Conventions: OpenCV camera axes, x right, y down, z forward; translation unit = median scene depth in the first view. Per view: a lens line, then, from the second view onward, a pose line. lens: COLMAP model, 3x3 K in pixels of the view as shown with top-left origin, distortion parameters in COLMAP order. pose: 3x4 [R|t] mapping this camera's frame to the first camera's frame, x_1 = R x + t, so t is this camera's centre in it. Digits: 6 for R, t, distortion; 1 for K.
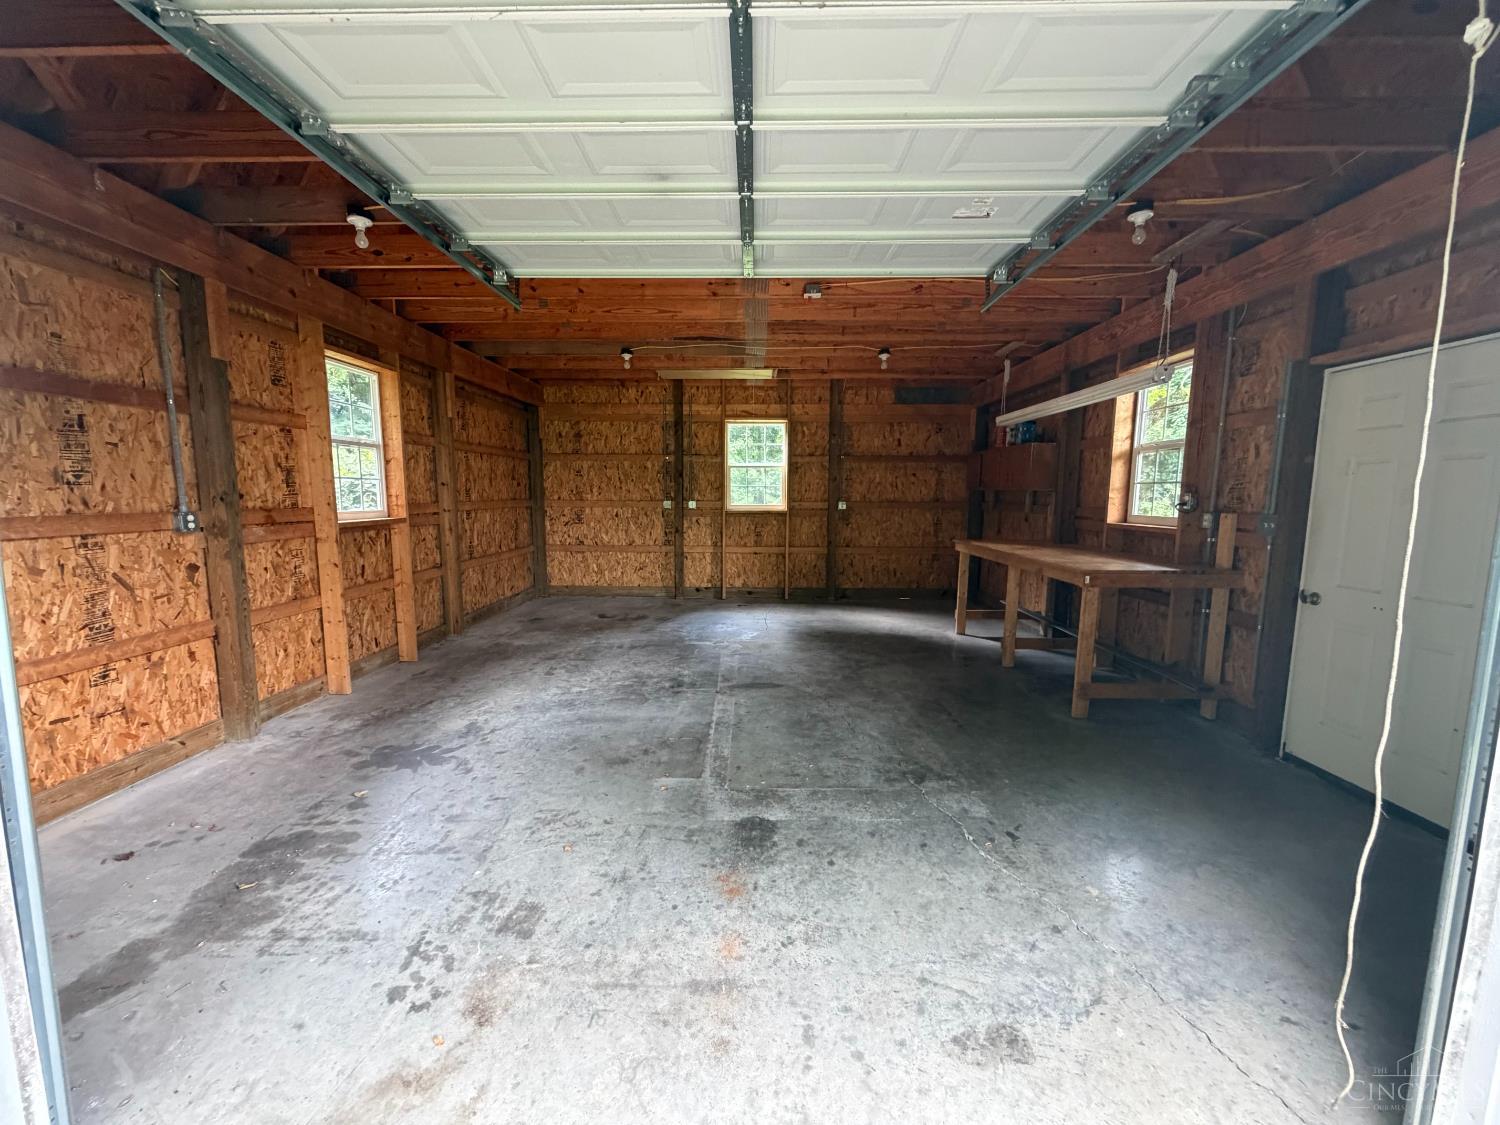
lens RADIAL K [[599.0, 0, 742.4], [0, 599.0, 570.2], [0, 0, 1]] dist [0.001166, 0.000104]
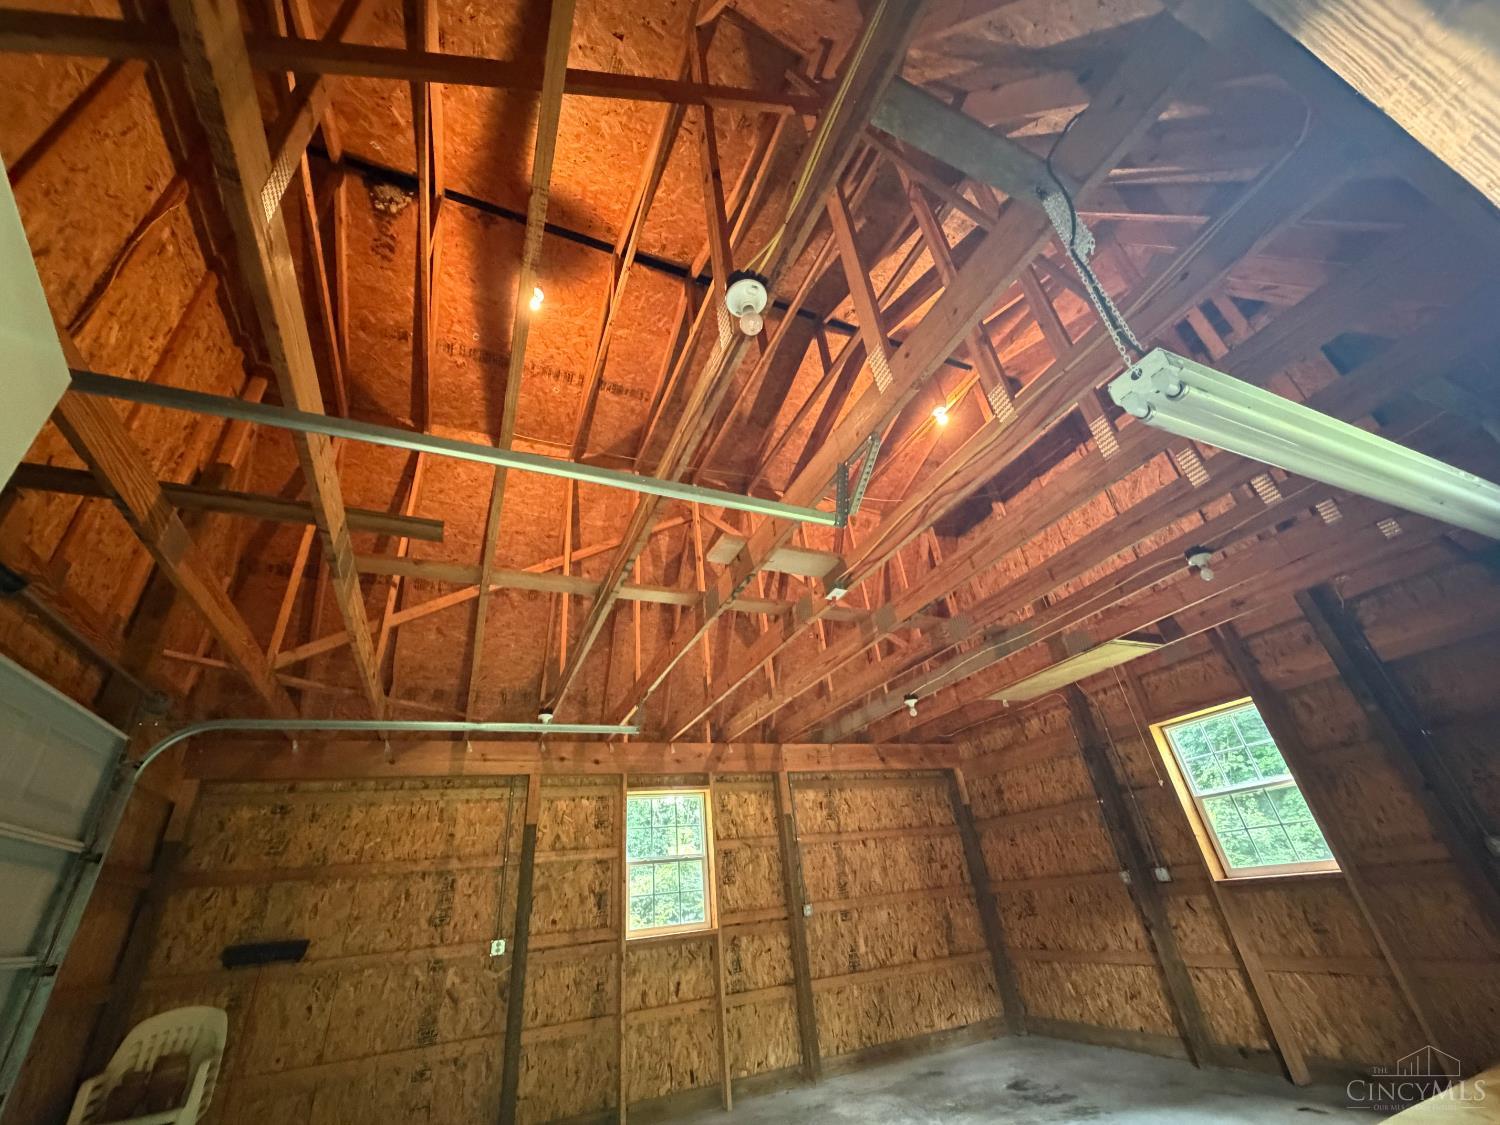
lens RADIAL K [[599.0, 0, 747.9], [0, 599.0, 564.8], [0, 0, 1]] dist [0.001166, 0.000104]
pose [[0.418322, -0.483458, -0.768944, 0.579720], [-0.021014, 0.841198, -0.540318, -0.055906], [0.908056, 0.242186, 0.341732, 0.520155]]
